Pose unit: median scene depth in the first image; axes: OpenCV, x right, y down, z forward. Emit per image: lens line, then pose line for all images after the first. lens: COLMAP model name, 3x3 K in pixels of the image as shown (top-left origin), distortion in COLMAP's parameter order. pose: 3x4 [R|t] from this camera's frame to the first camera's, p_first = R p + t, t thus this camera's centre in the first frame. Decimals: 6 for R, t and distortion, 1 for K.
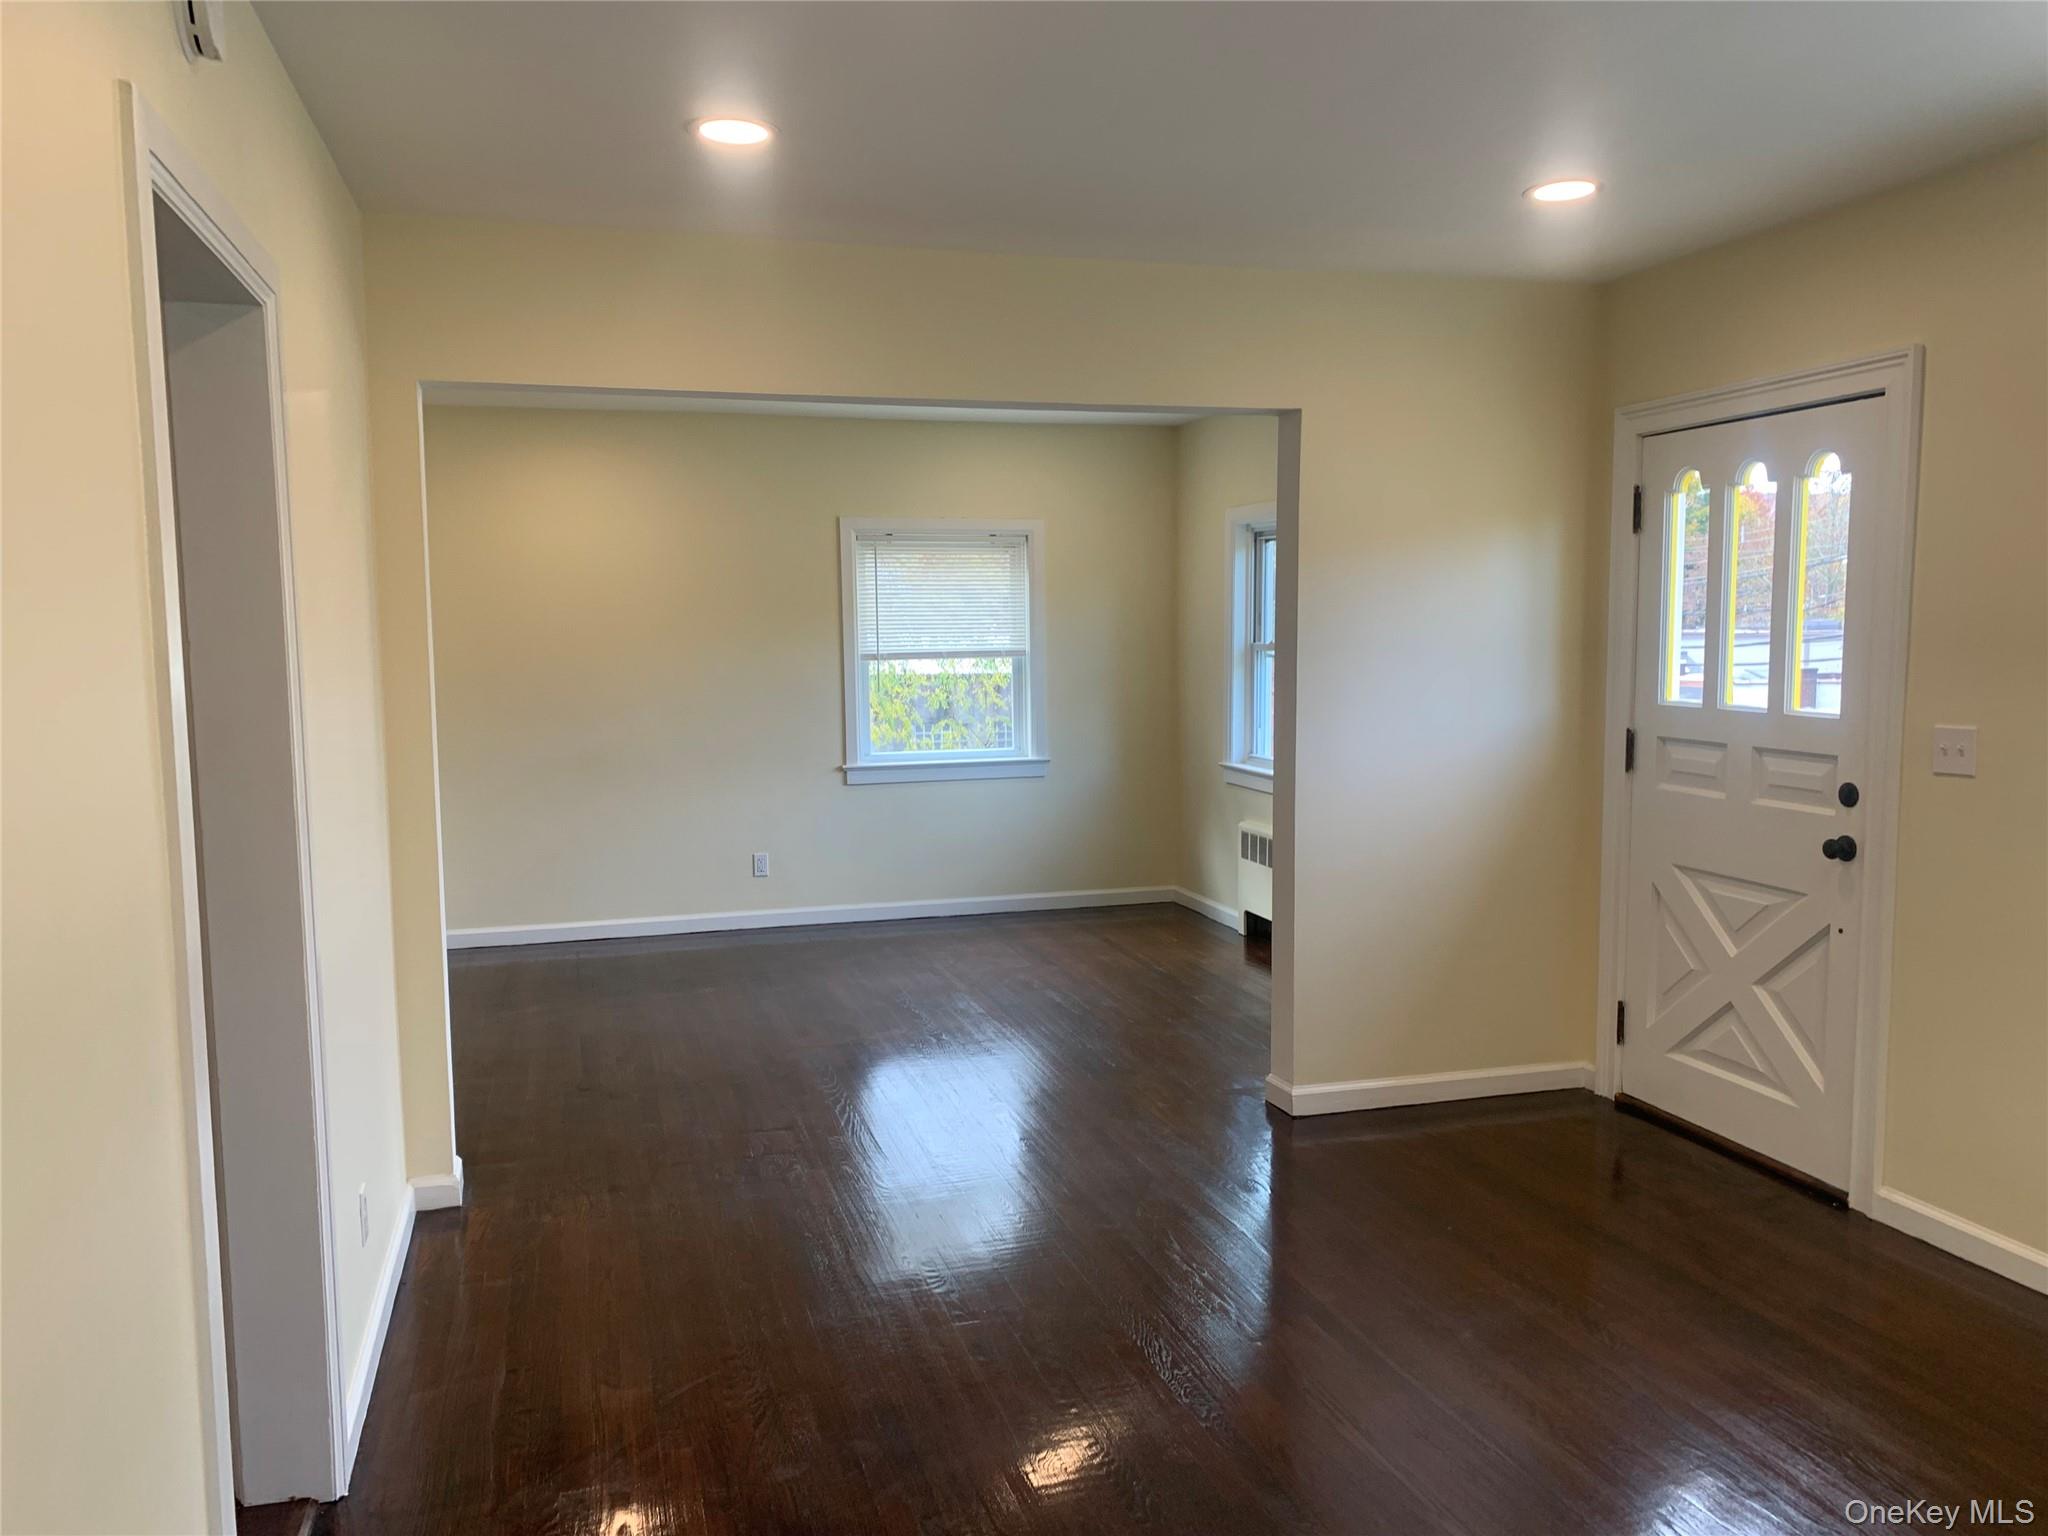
lens RADIAL K [[1572.8, 0, 1038.7], [0, 1572.8, 785.1], [0, 0, 1]] dist [0.044616, -0.050234]
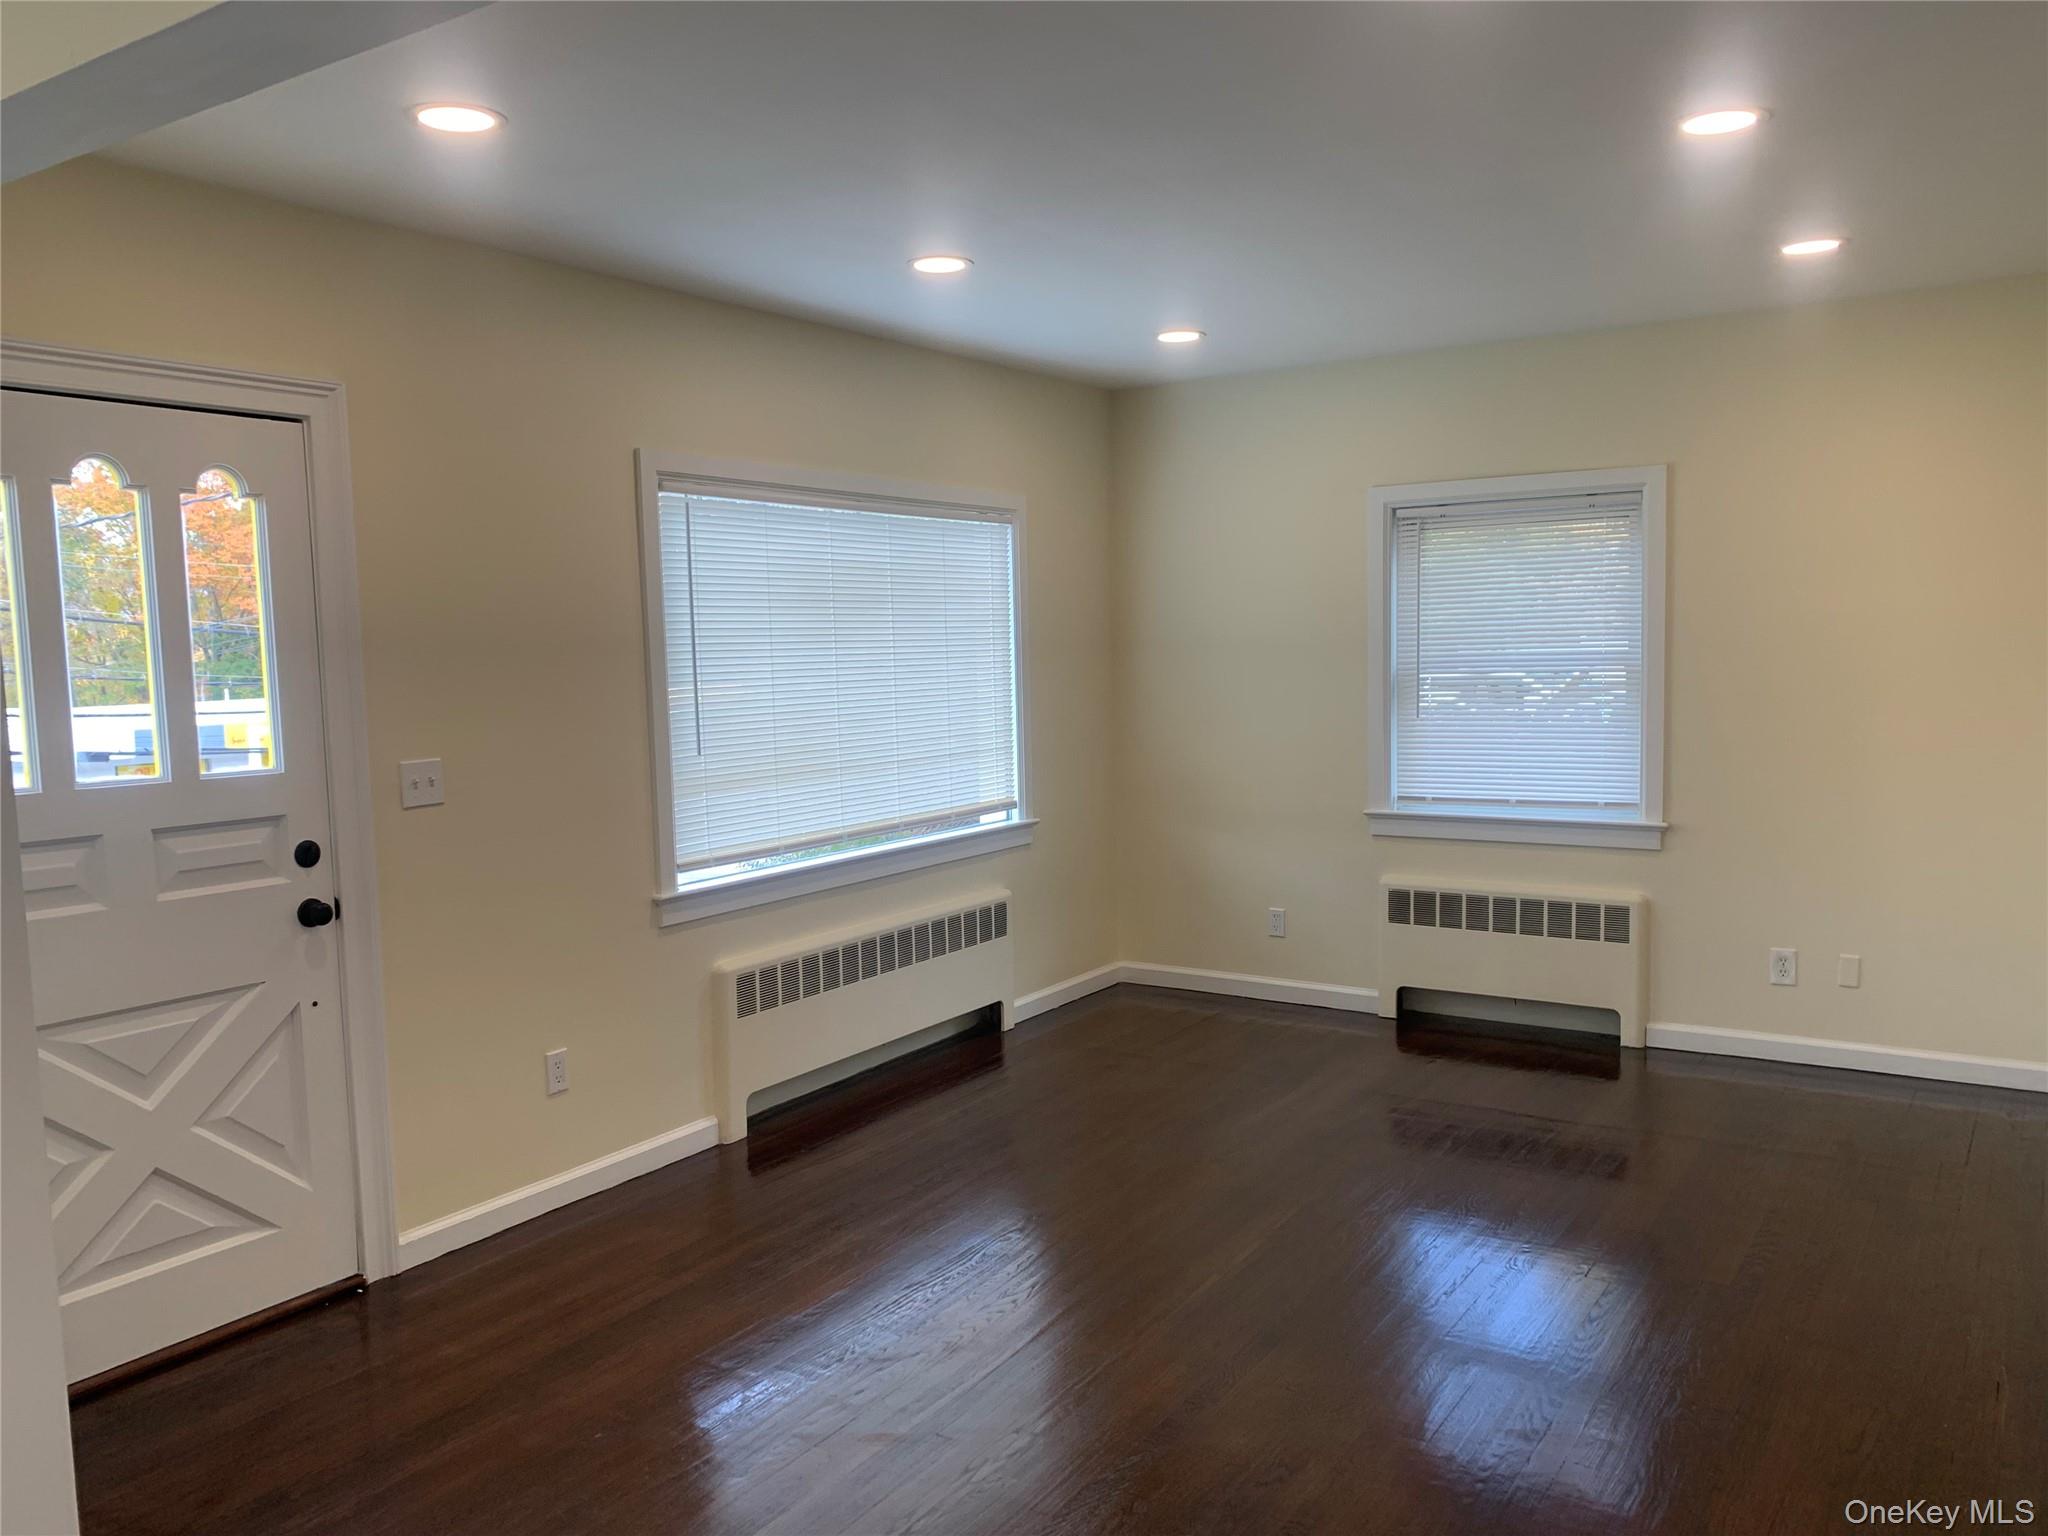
lens RADIAL K [[1572.8, 0, 1009.8], [0, 1572.8, 755.2], [0, 0, 1]] dist [0.044616, -0.050234]
pose [[-0.640221, -0.044281, 0.766913, -0.403936], [0.098967, 0.985263, 0.139506, -0.125231], [-0.761789, 0.165214, -0.626404, 1.151775]]
